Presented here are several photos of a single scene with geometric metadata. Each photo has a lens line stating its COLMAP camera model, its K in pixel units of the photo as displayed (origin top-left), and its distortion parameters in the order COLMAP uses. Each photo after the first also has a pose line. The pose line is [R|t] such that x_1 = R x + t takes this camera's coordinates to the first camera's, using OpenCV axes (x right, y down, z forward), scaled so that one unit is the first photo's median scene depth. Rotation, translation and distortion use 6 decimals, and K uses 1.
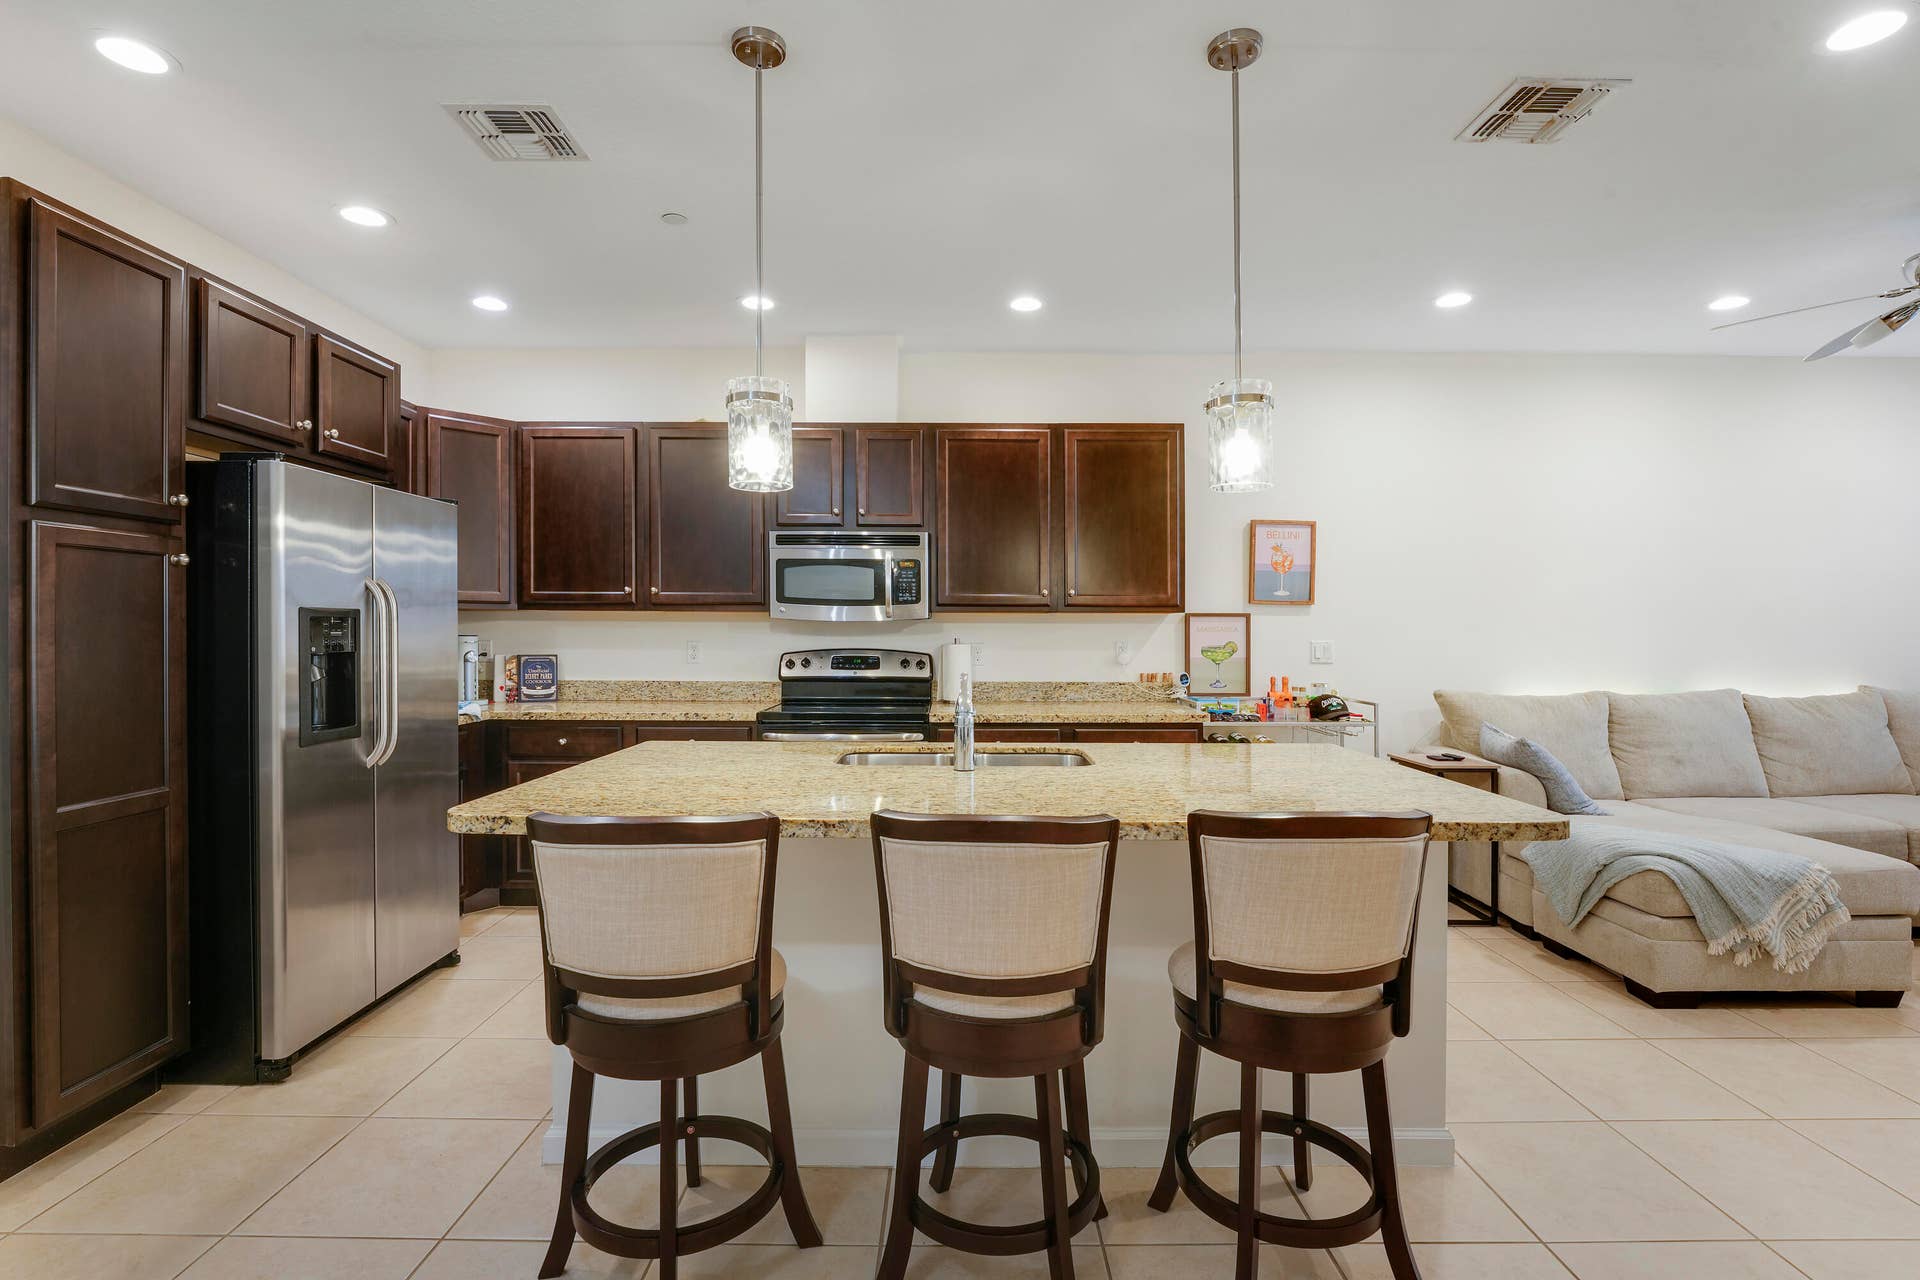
lens RADIAL K [[885.1, 0, 955.7], [0, 885.1, 631.9], [0, 0, 1]] dist [-0.004163, -0.000537]
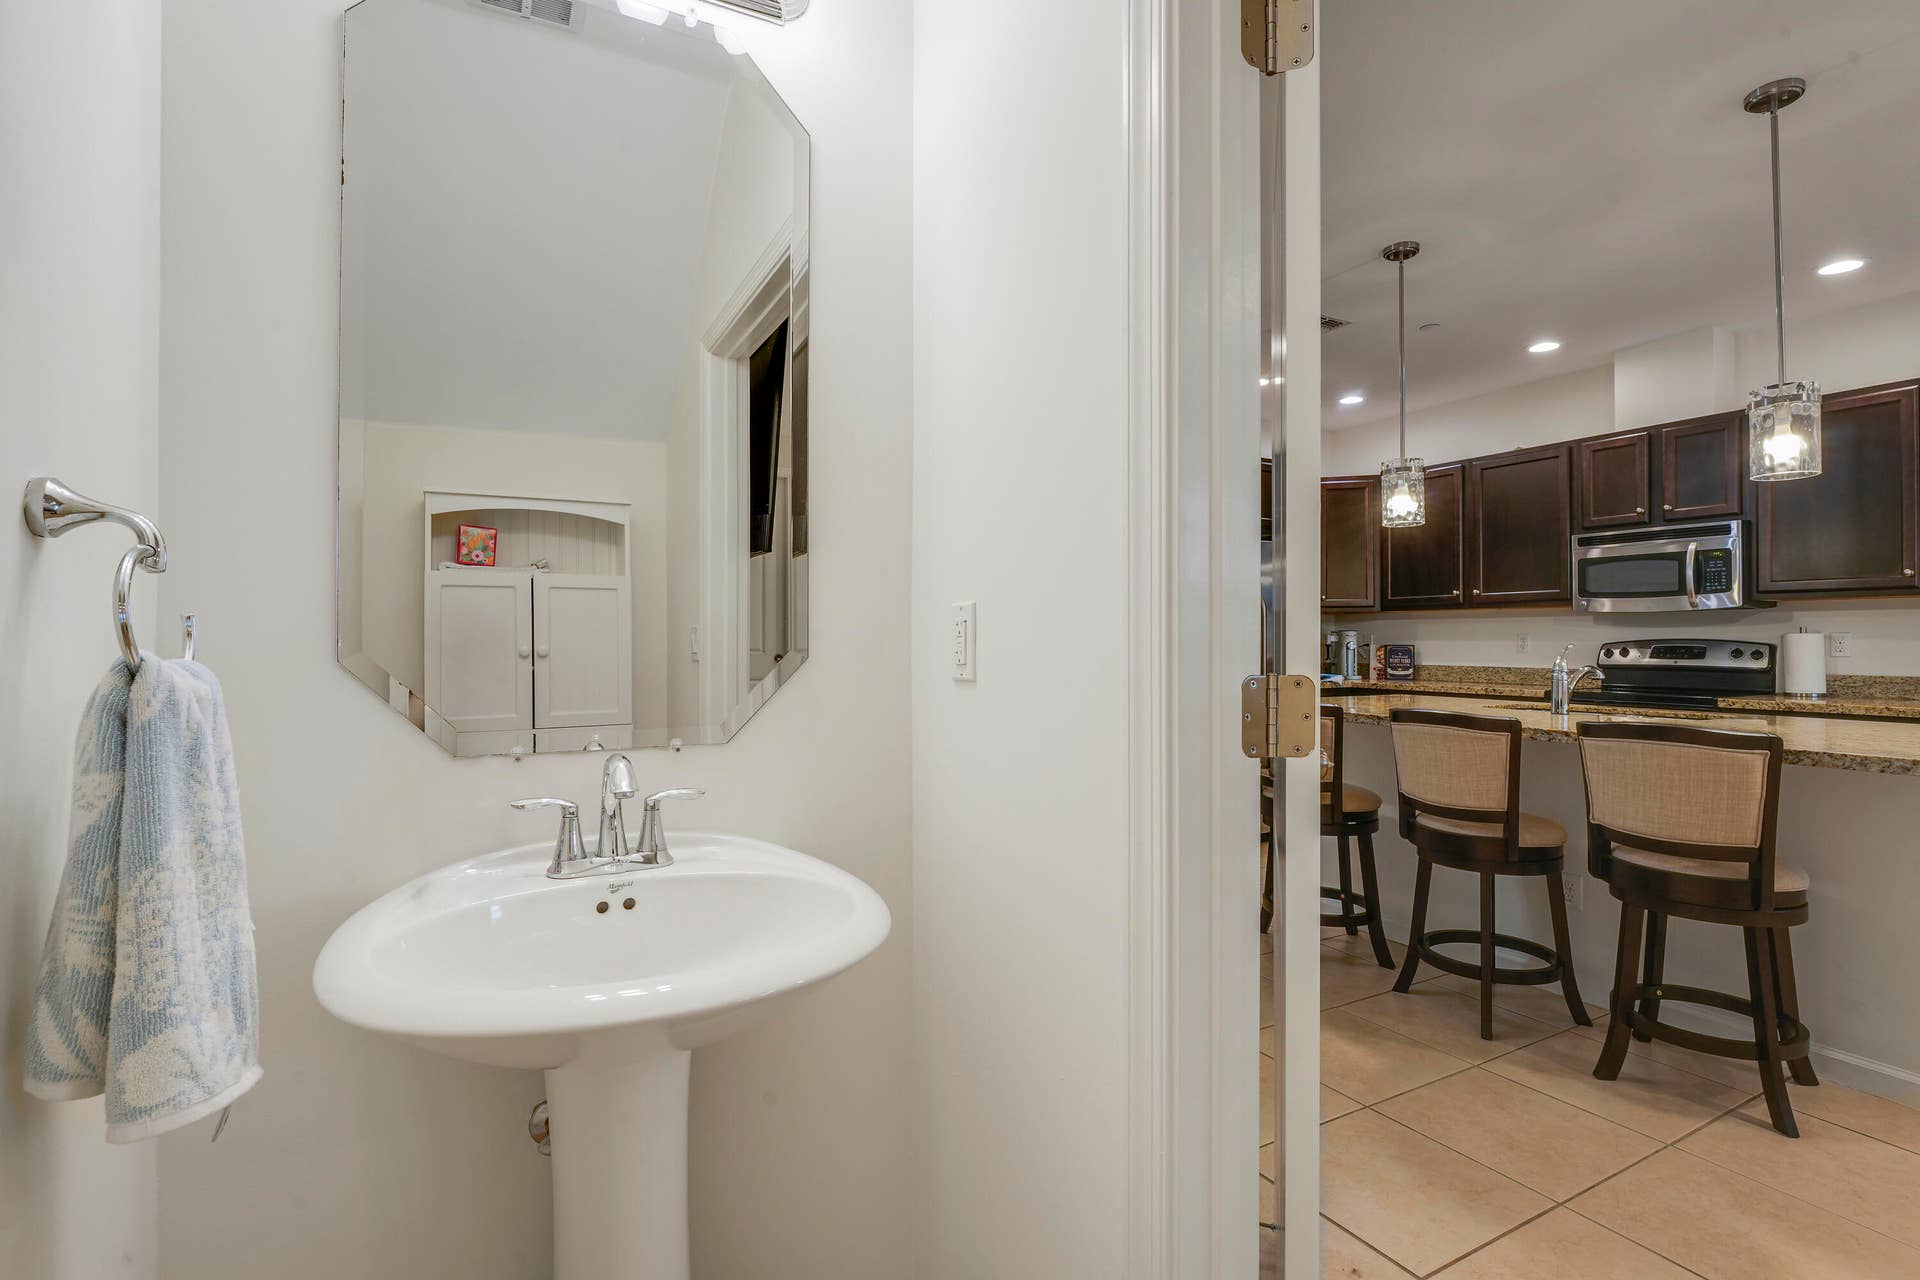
lens RADIAL K [[885.1, 0, 955.7], [0, 885.1, 631.9], [0, 0, 1]] dist [-0.004163, -0.000537]
pose [[0.479385, -0.011620, -0.877528, 0.391806], [-0.000200, 0.999911, -0.013350, 0.025298], [0.877605, 0.006575, 0.479340, -0.236337]]
